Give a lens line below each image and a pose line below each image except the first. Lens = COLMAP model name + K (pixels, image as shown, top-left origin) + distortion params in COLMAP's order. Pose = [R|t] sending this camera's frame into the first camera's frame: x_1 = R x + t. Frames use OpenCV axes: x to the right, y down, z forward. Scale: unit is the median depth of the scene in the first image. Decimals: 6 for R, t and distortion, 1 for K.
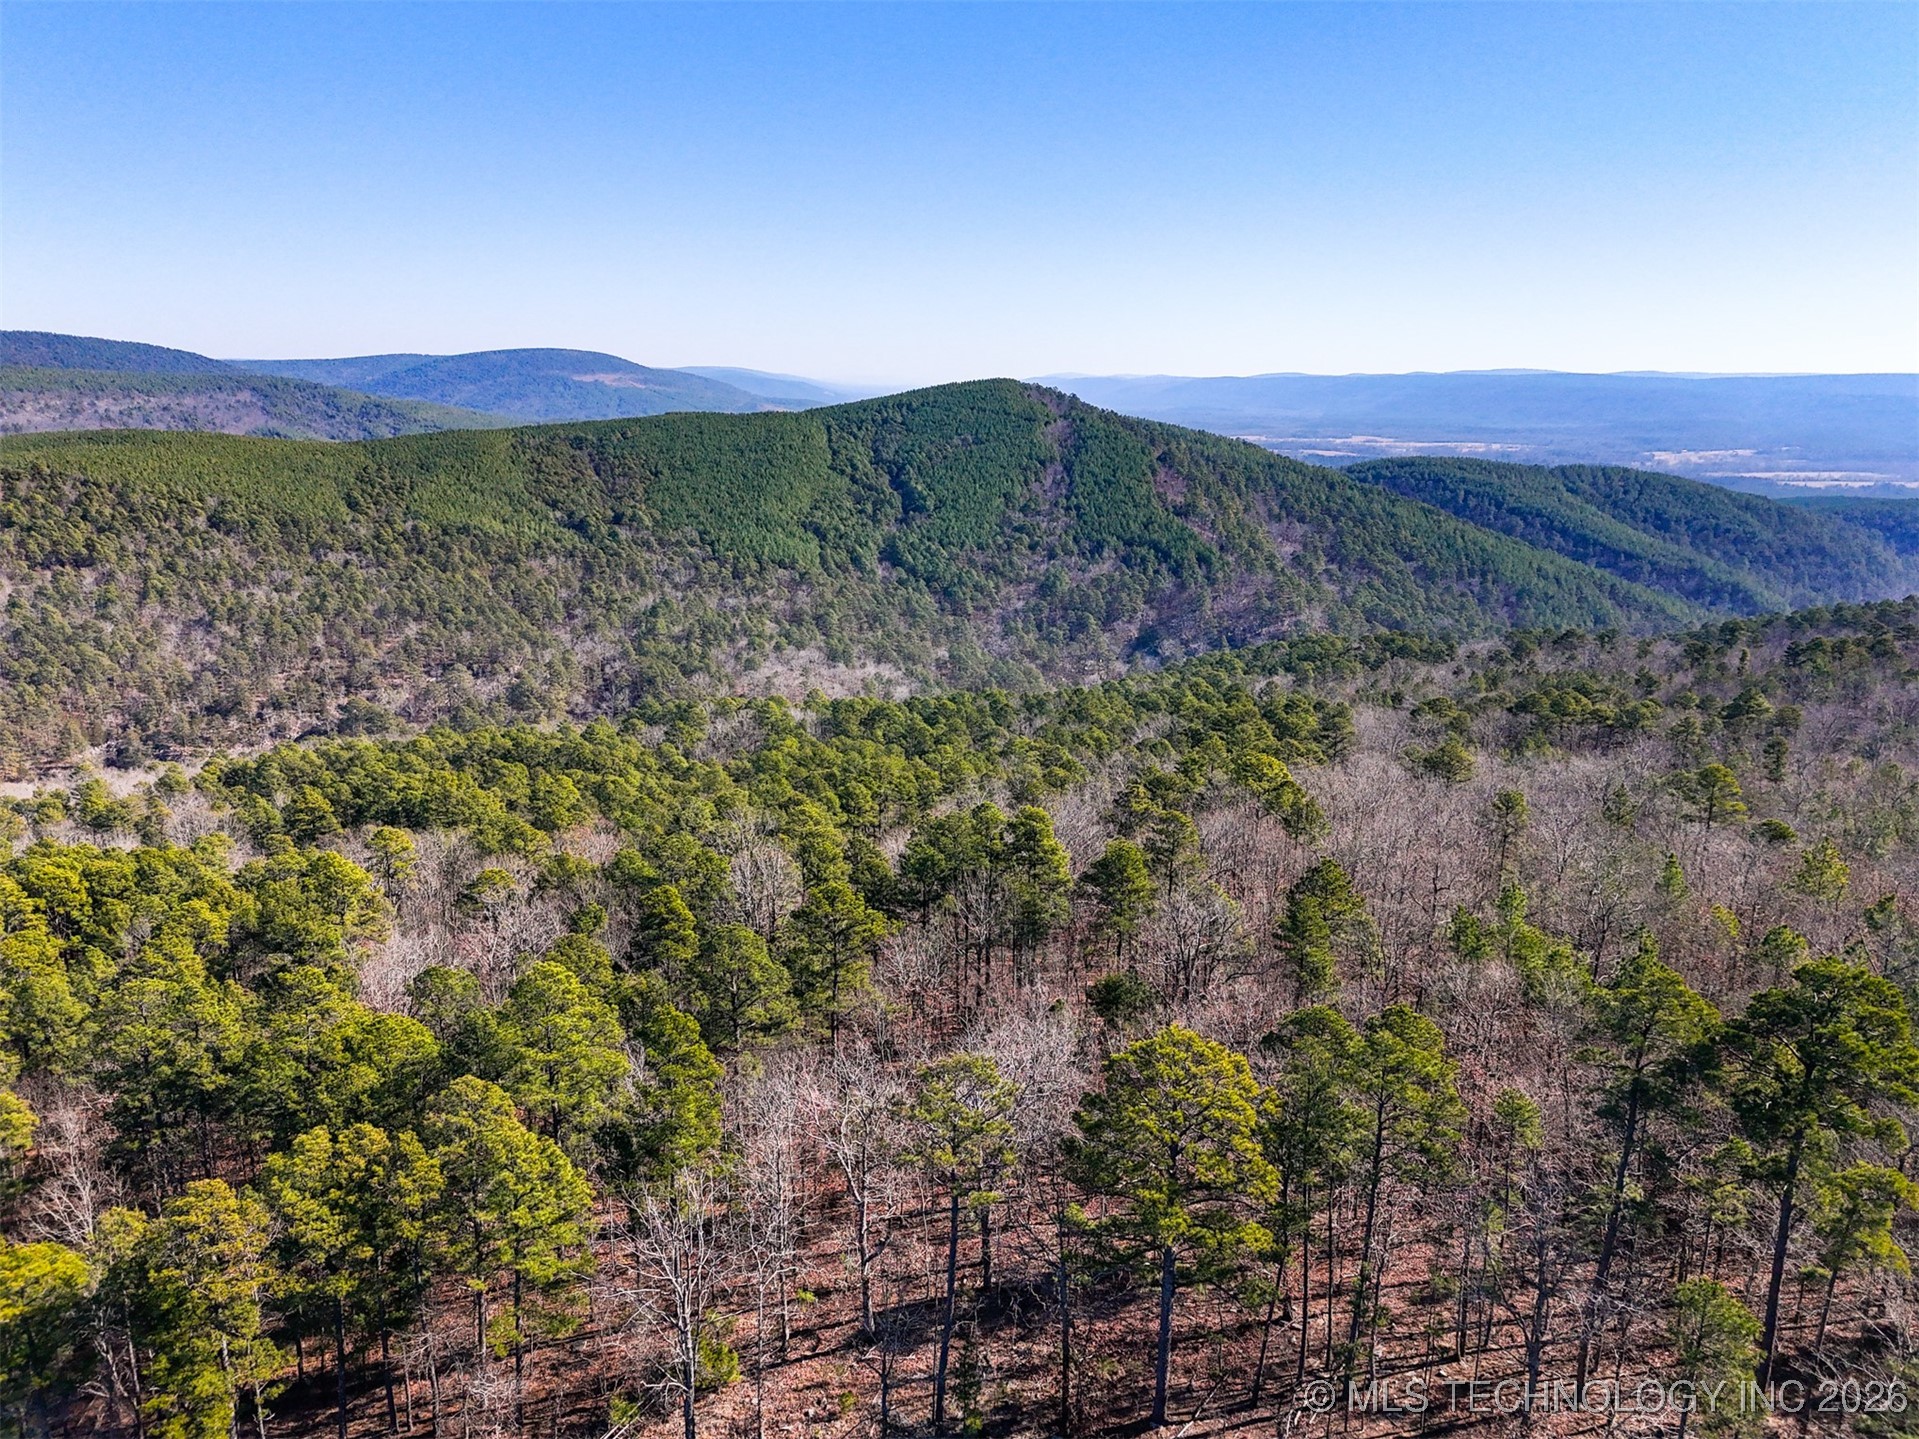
lens RADIAL K [[1396.7, 0, 953.2], [0, 1396.7, 716.4], [0, 0, 1]] dist [0.080021, -0.082894]
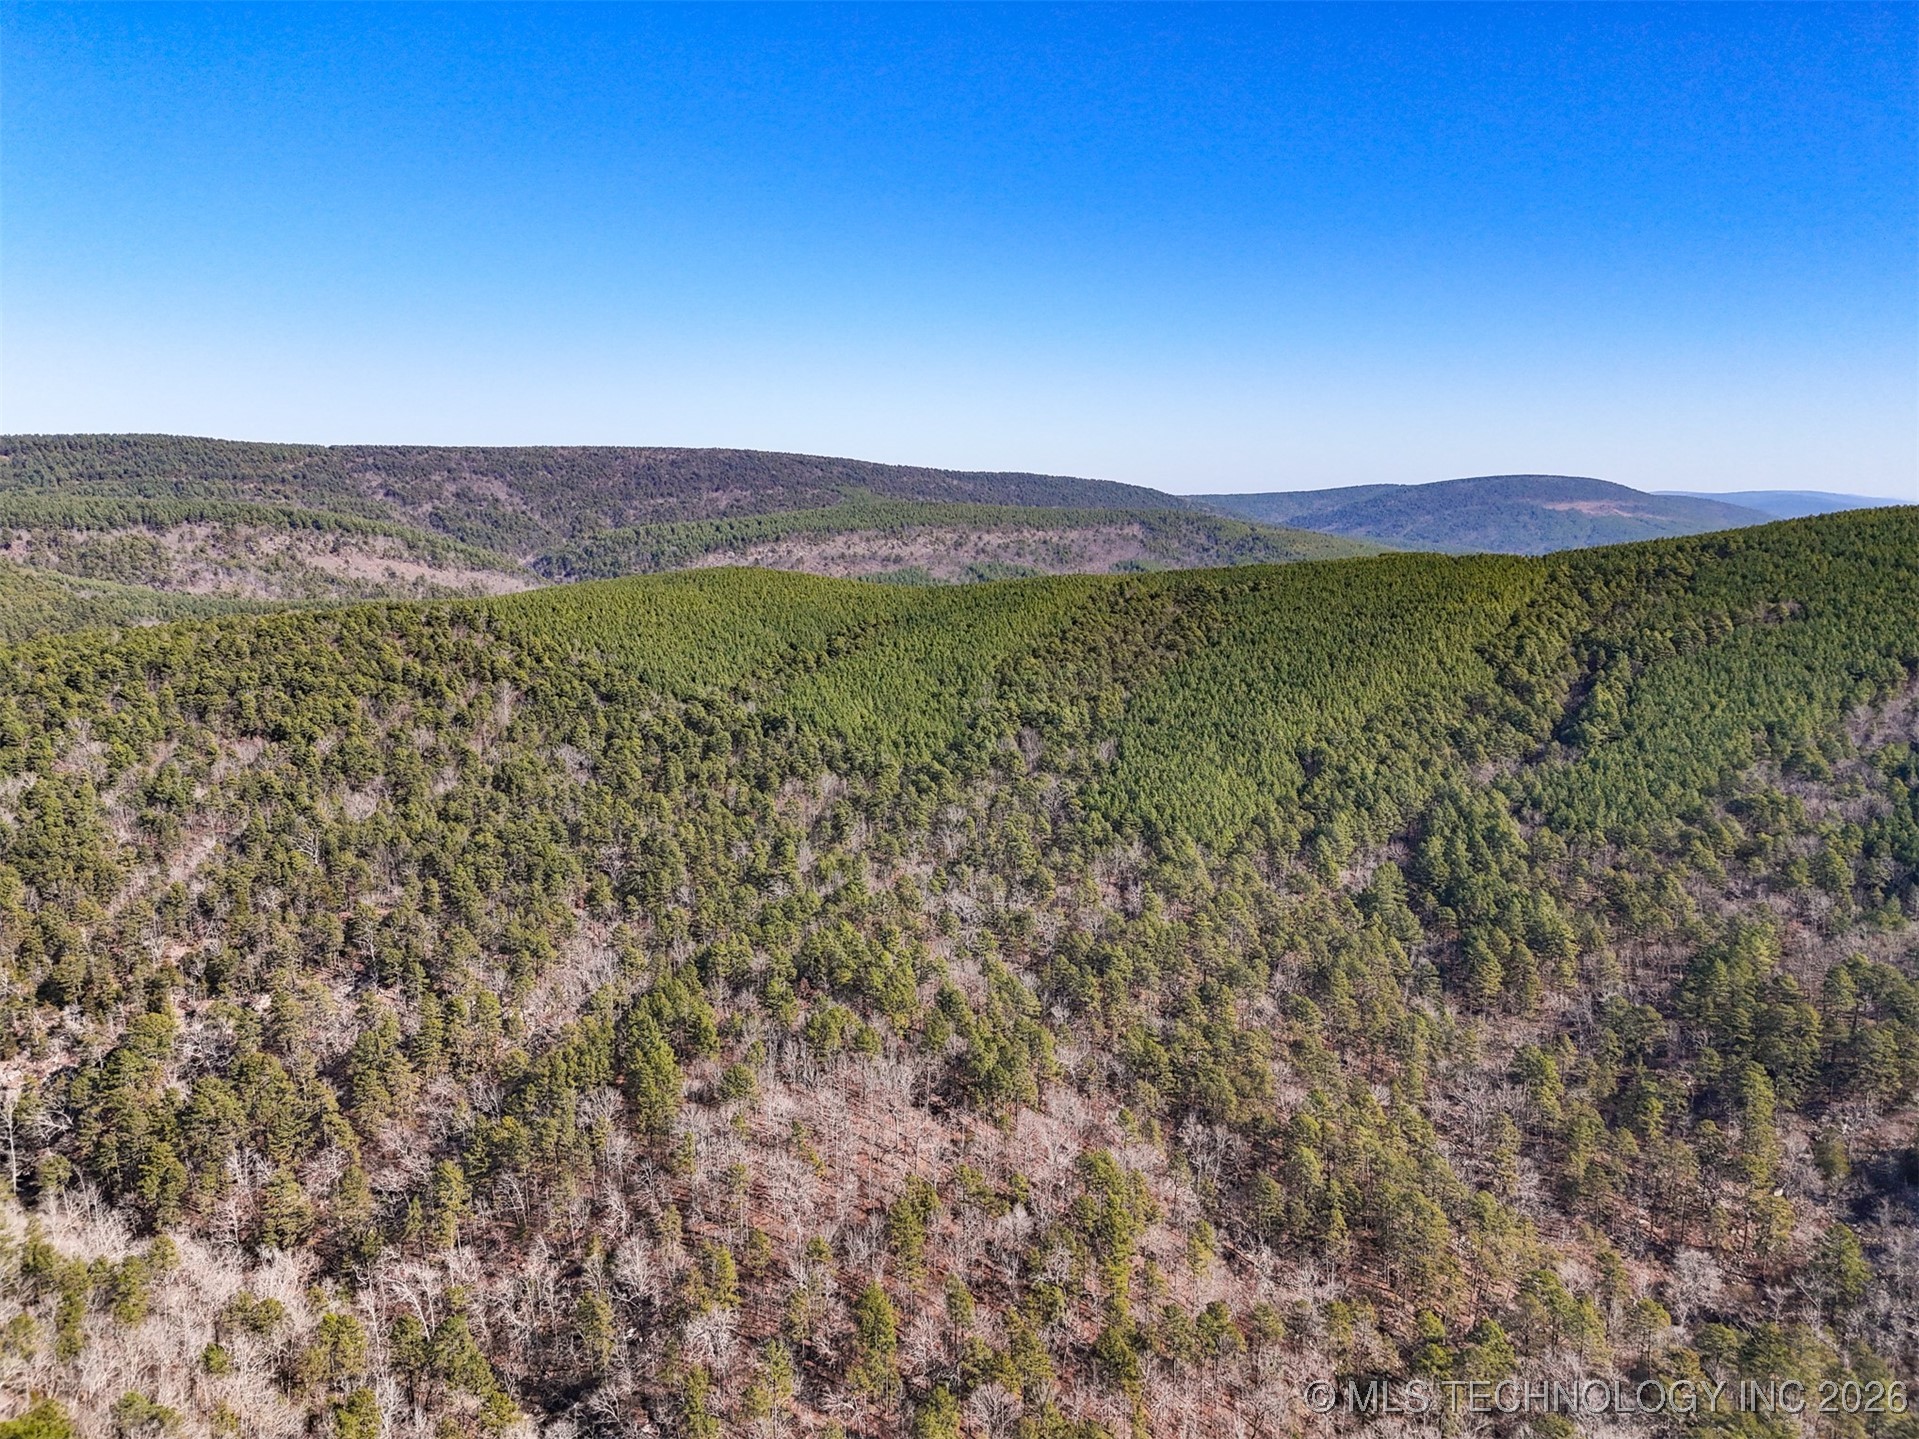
lens RADIAL K [[1396.7, 0, 961.3], [0, 1396.7, 717.1], [0, 0, 1]] dist [0.080021, -0.082894]
pose [[0.768140, 0.091866, -0.633657, 0.146329], [-0.147099, 0.988502, -0.035008, -0.107051], [0.623156, 0.120101, 0.772821, 0.444462]]
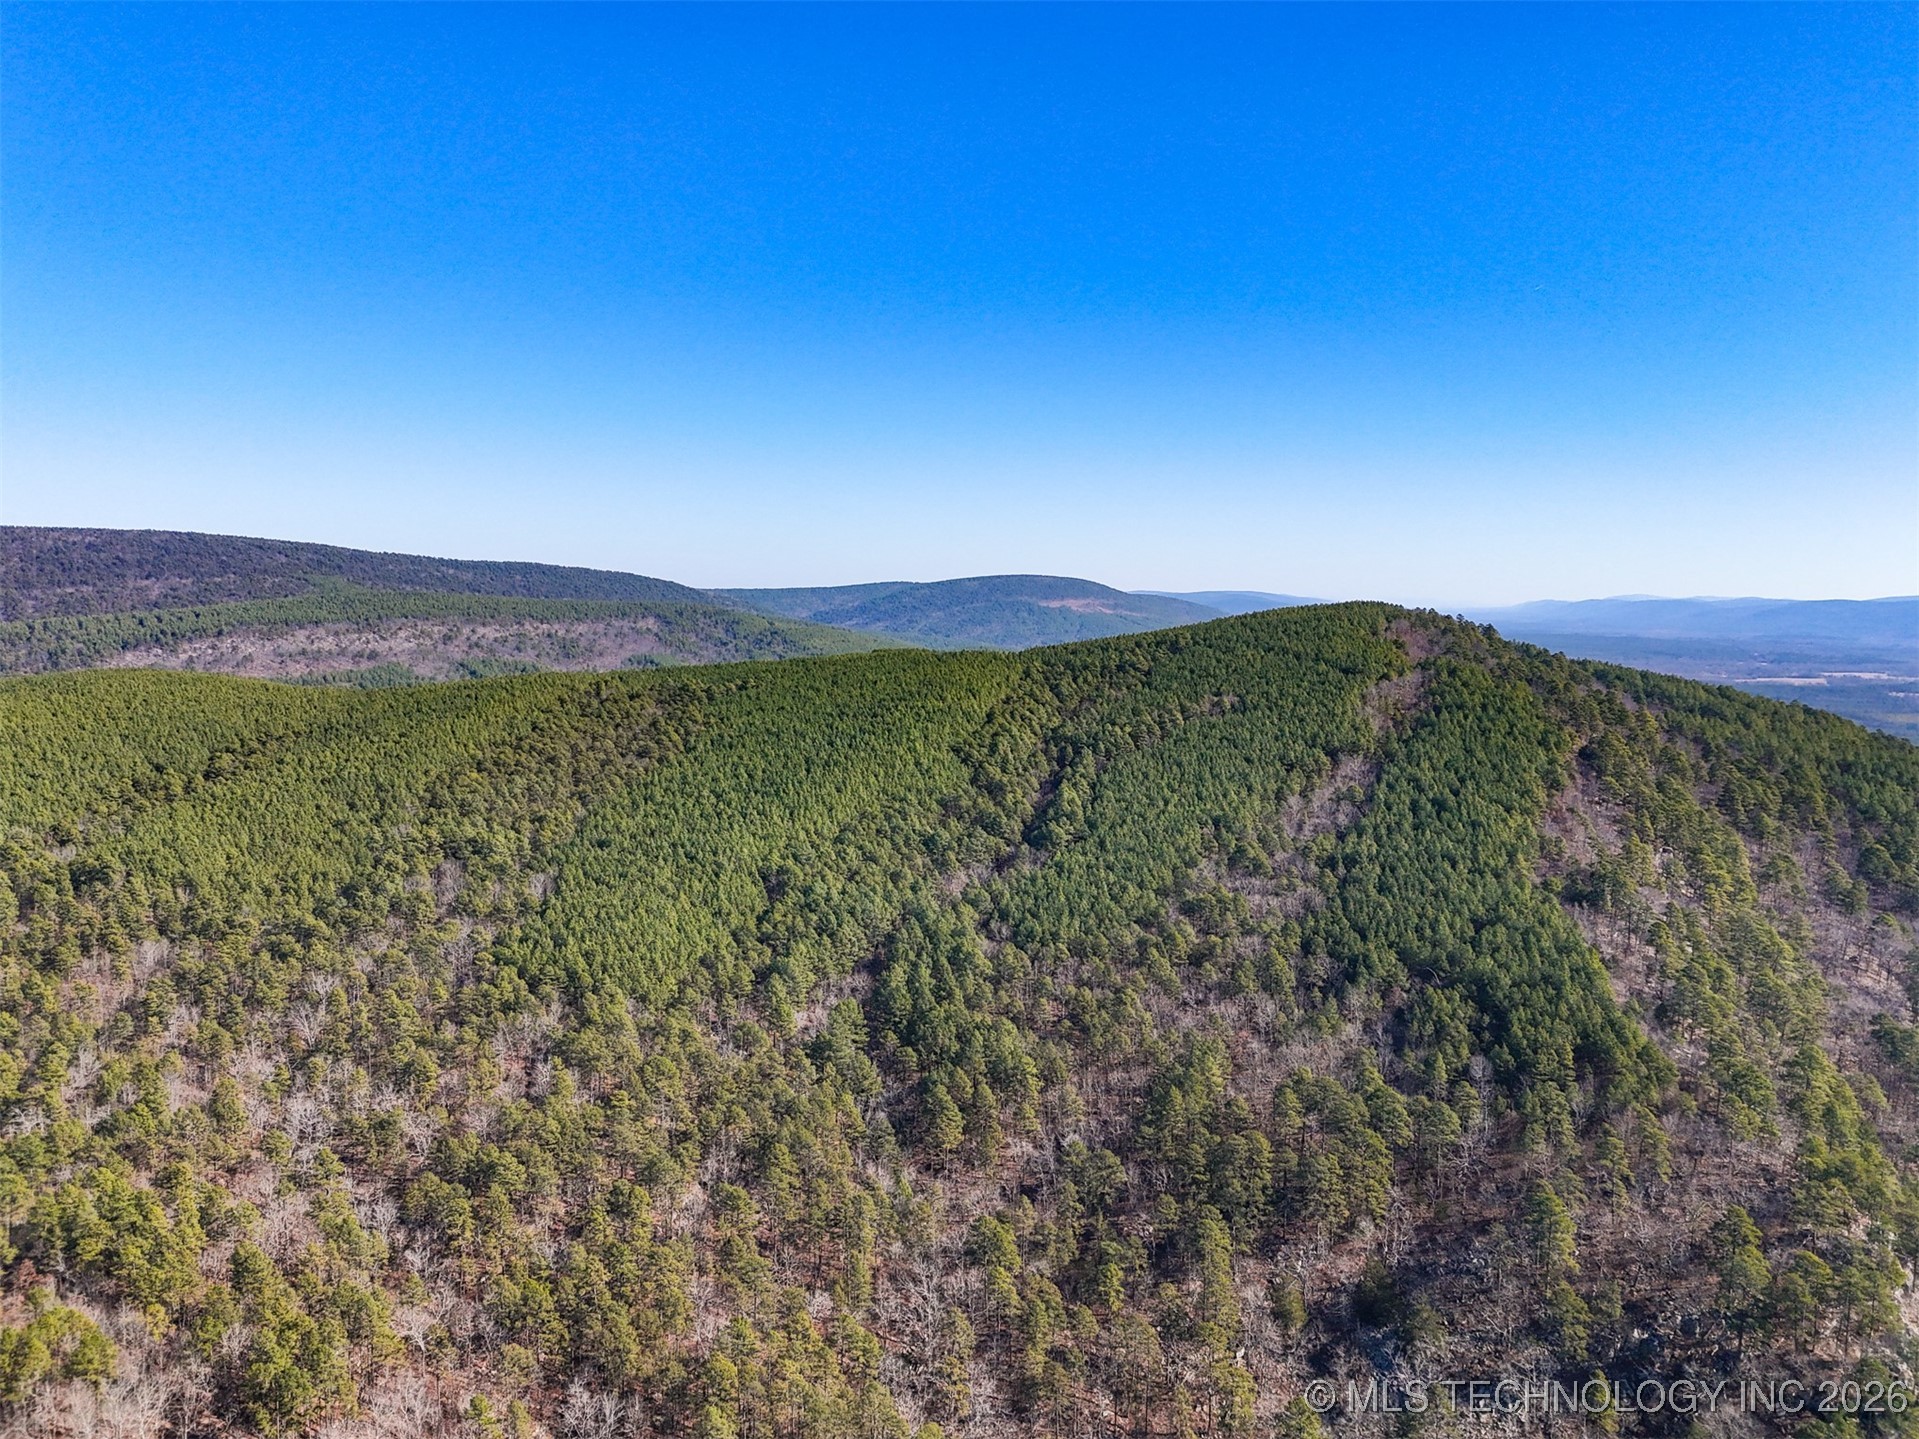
lens RADIAL K [[1396.7, 0, 960.8], [0, 1396.7, 723.6], [0, 0, 1]] dist [0.080021, -0.082894]
pose [[0.933304, 0.031427, -0.357710, 0.140313], [-0.084397, 0.987456, -0.133445, -0.124553], [0.349029, 0.154734, 0.924249, 0.516508]]
